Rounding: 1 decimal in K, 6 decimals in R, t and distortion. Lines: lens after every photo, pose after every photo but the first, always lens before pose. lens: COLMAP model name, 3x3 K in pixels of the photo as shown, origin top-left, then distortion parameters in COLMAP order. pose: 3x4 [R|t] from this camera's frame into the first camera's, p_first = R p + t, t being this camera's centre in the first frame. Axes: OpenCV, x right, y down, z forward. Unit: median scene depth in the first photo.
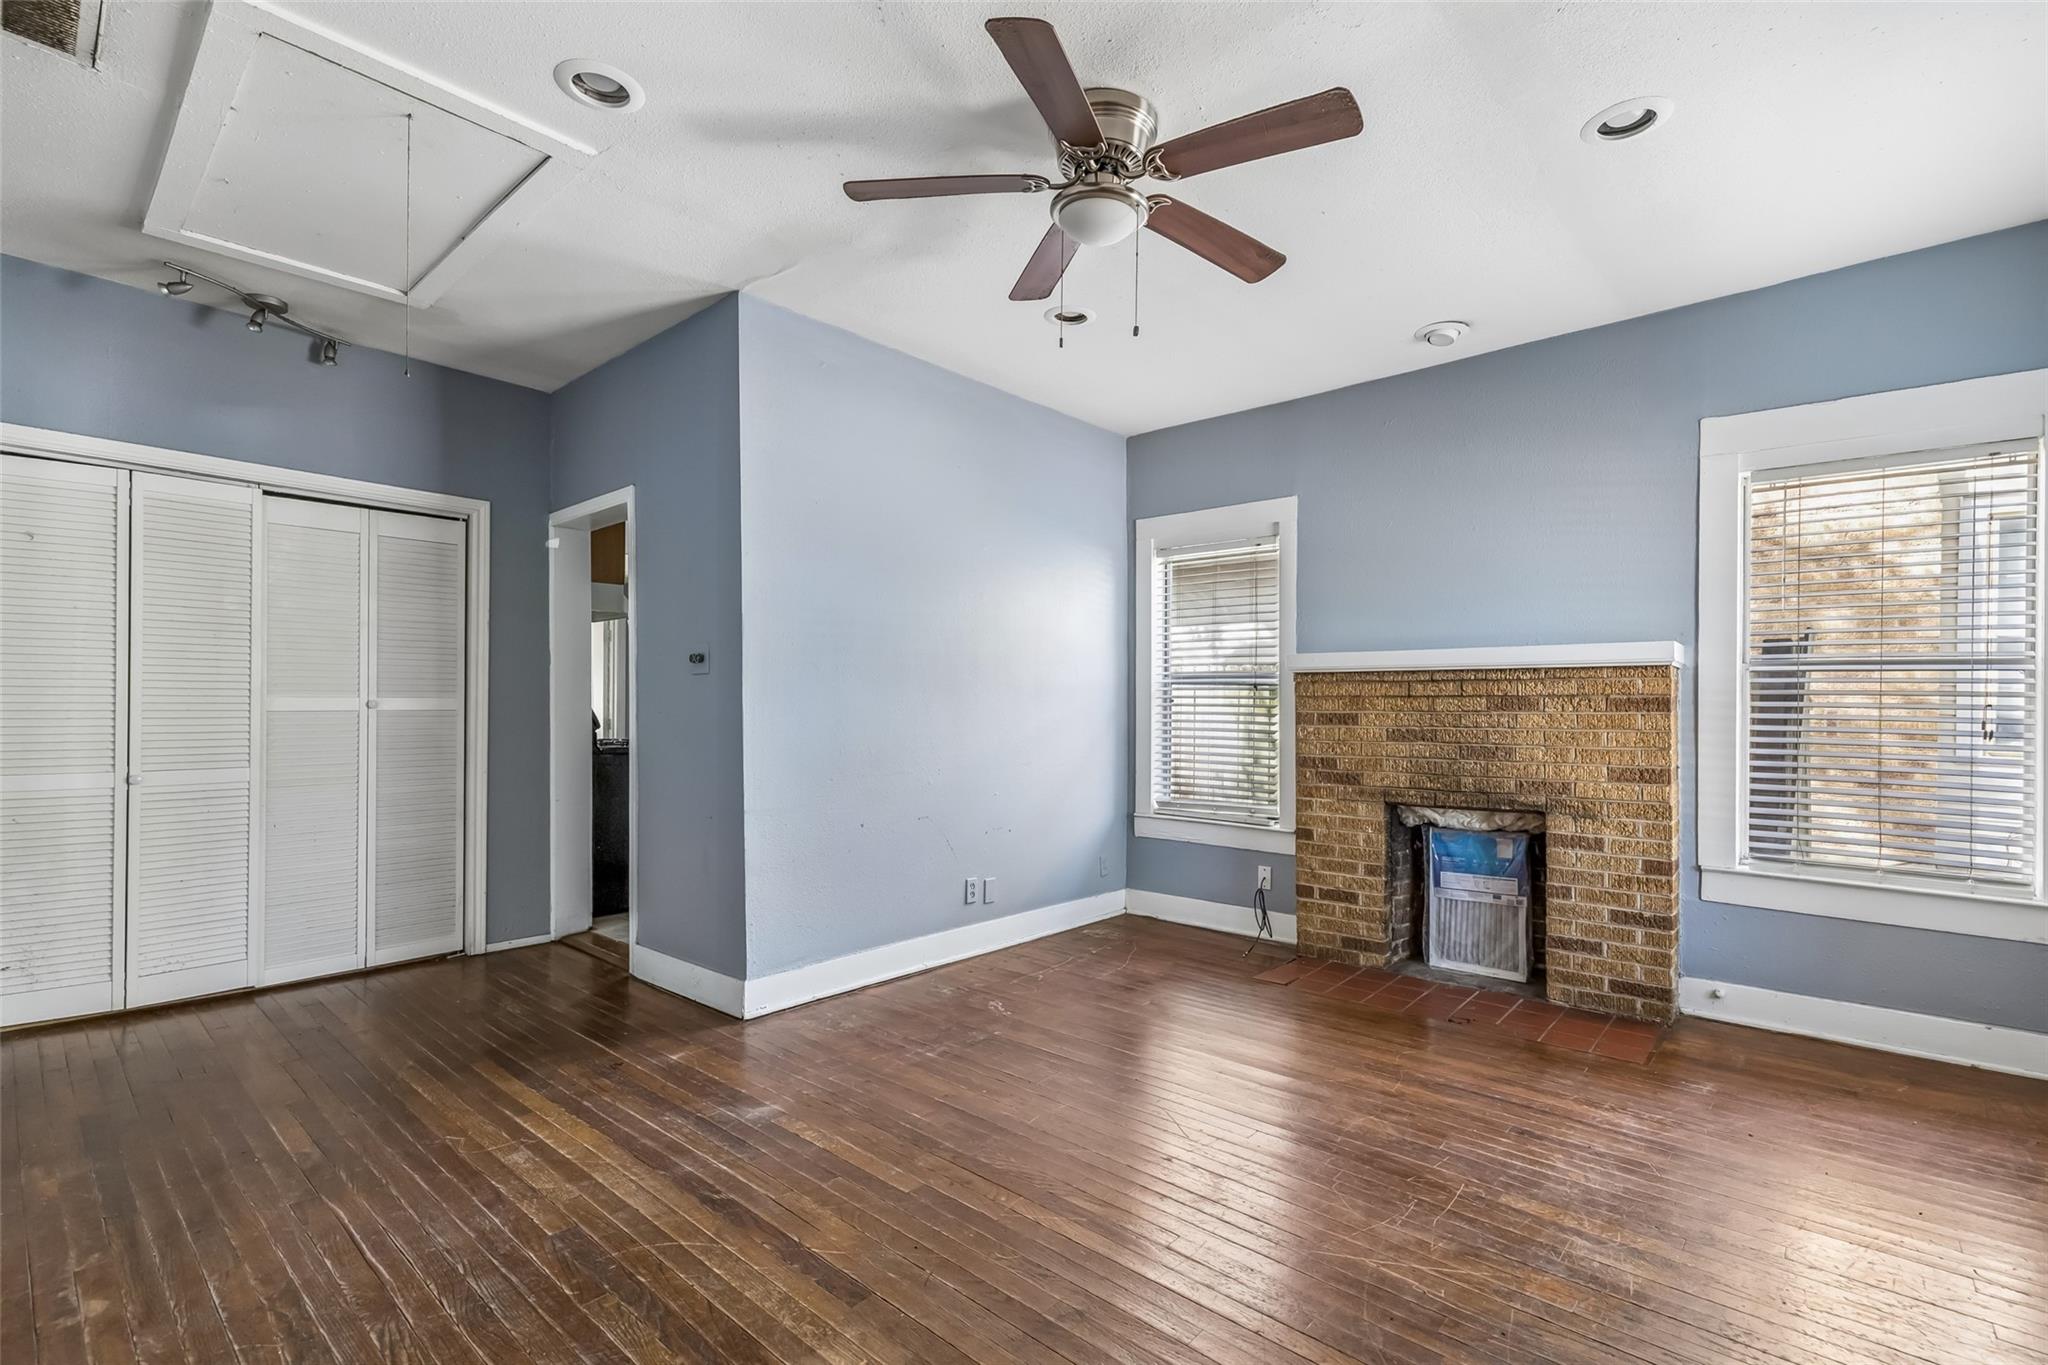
lens RADIAL K [[939.3, 0, 1012.1], [0, 939.3, 688.1], [0, 0, 1]] dist [0.019259, -0.001663]
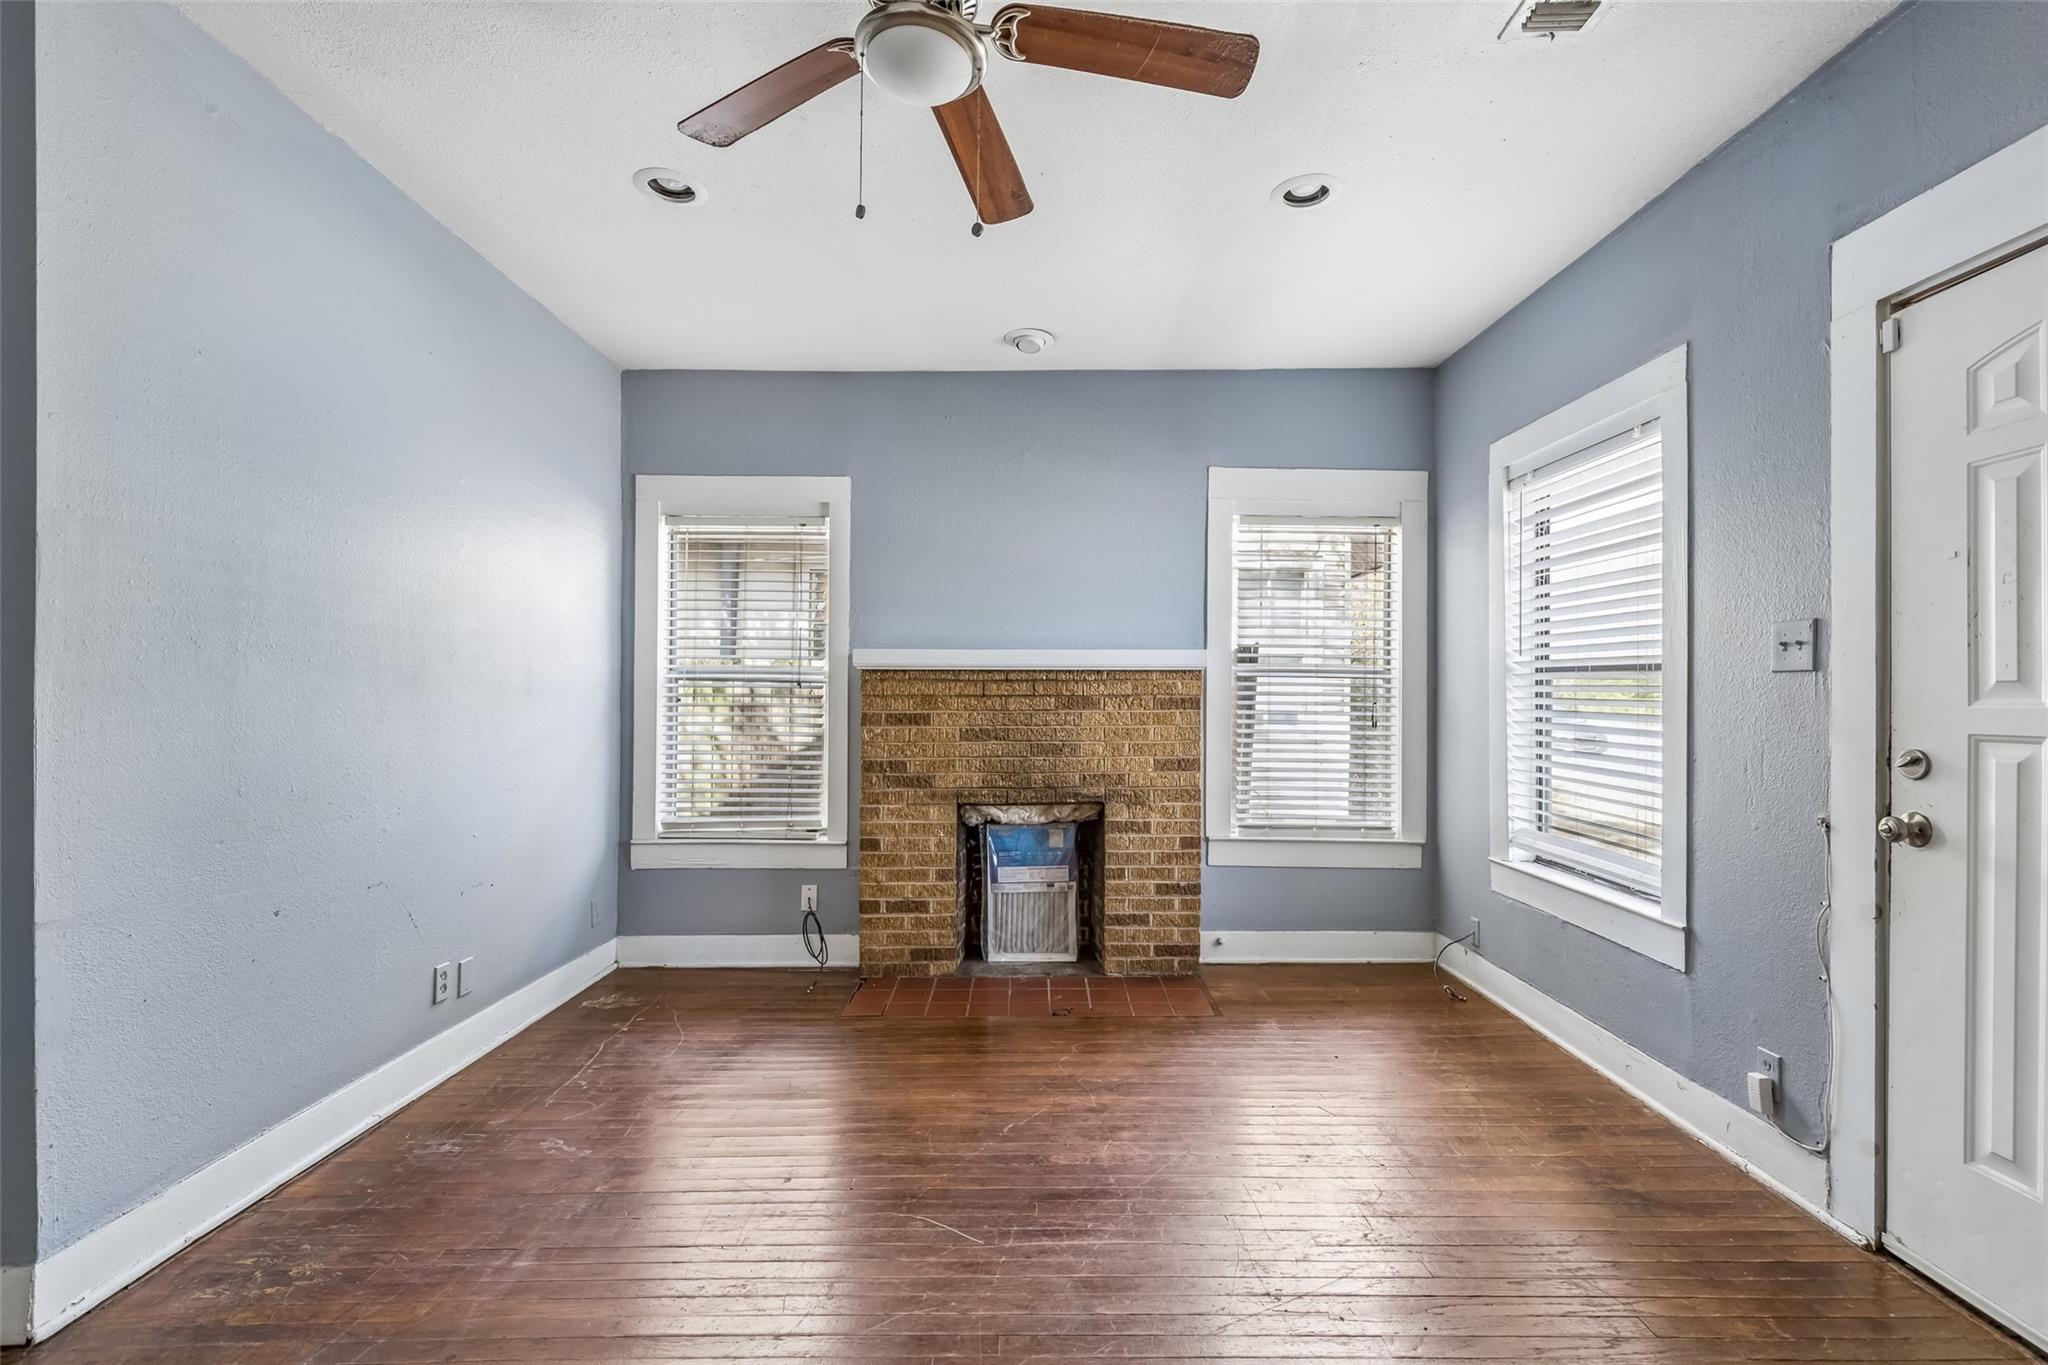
lens RADIAL K [[939.3, 0, 1028.4], [0, 939.3, 680.4], [0, 0, 1]] dist [0.019259, -0.001663]
pose [[0.738821, 0.011215, 0.673808, -0.215474], [-0.008950, 0.999937, -0.006830, -0.000959], [-0.673842, -0.000984, 0.738875, 0.237356]]
